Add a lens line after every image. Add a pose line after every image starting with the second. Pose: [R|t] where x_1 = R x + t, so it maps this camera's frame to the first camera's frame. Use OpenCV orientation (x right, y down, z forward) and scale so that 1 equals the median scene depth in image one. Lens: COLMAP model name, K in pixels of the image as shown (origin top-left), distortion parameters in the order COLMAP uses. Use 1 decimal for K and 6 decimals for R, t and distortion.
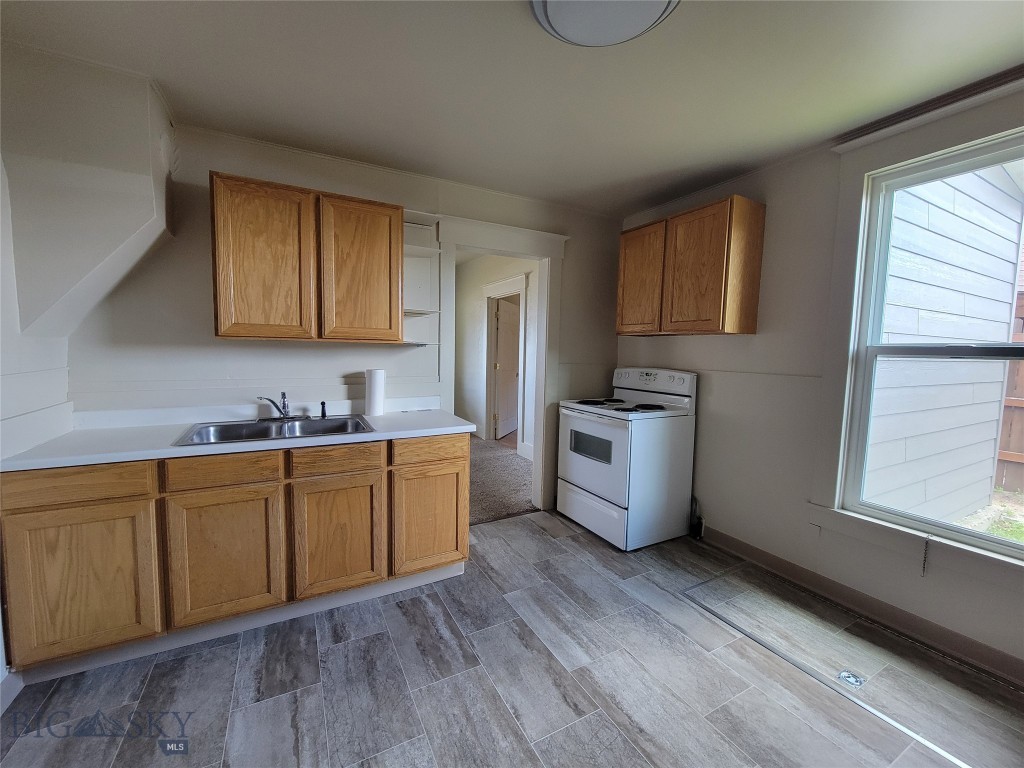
lens RADIAL K [[415.1, 0, 514.1], [0, 415.1, 383.8], [0, 0, 1]] dist [0.000017, 0.000146]
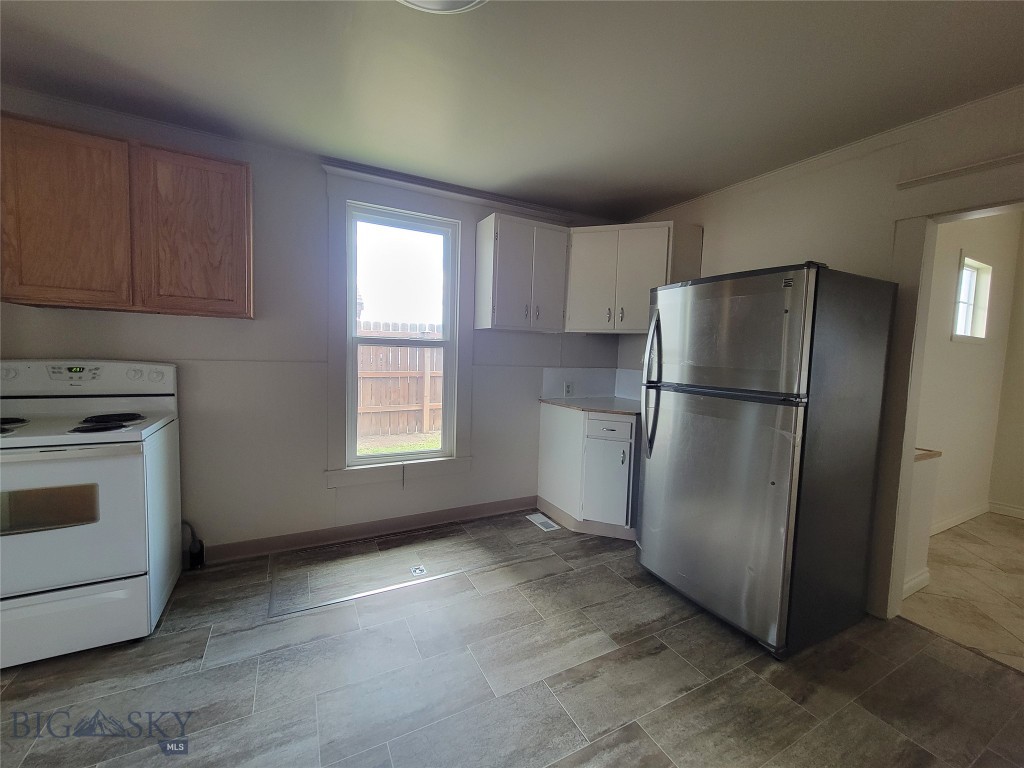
lens RADIAL K [[415.1, 0, 505.2], [0, 415.1, 385.1], [0, 0, 1]] dist [0.000017, 0.000146]
pose [[0.024660, -0.095440, 0.995130, -0.447163], [0.048874, 0.994357, 0.094155, -0.041712], [-0.998501, 0.046314, 0.029185, 0.505060]]
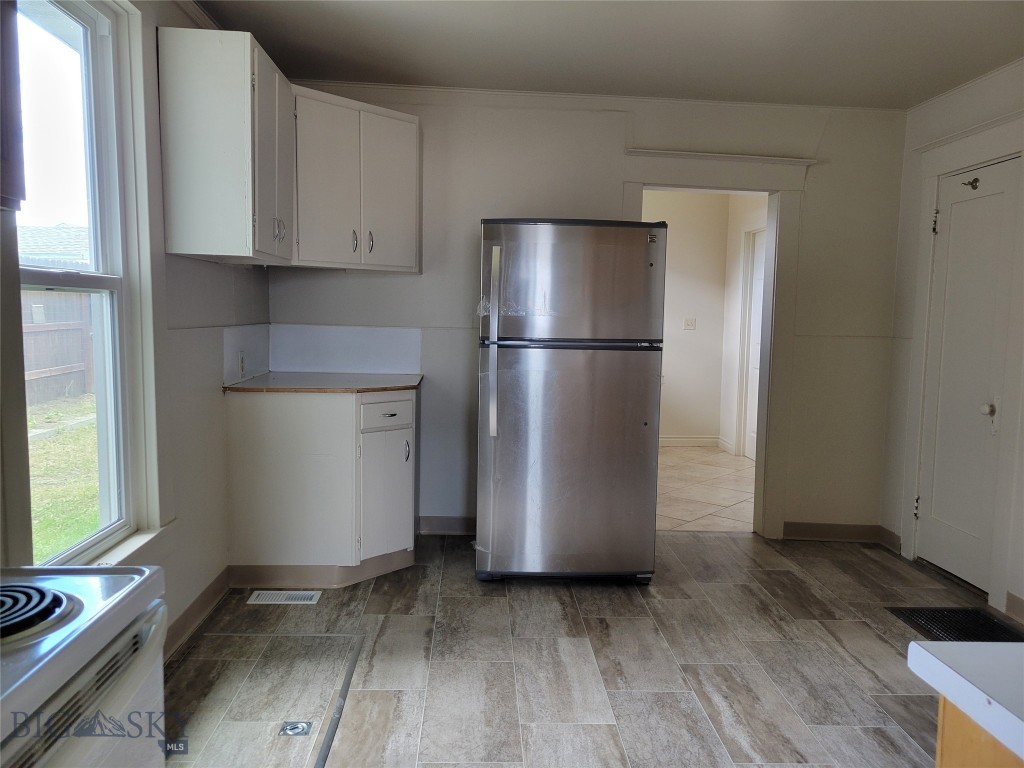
lens RADIAL K [[774.2, 0, 508.1], [0, 774.2, 384.6], [0, 0, 1]] dist [0.032645, -0.004516]
pose [[-0.900699, -0.076068, 0.427732, -0.200703], [0.000021, 0.984544, 0.175137, -0.092484], [-0.434443, 0.157755, -0.886777, 1.222727]]
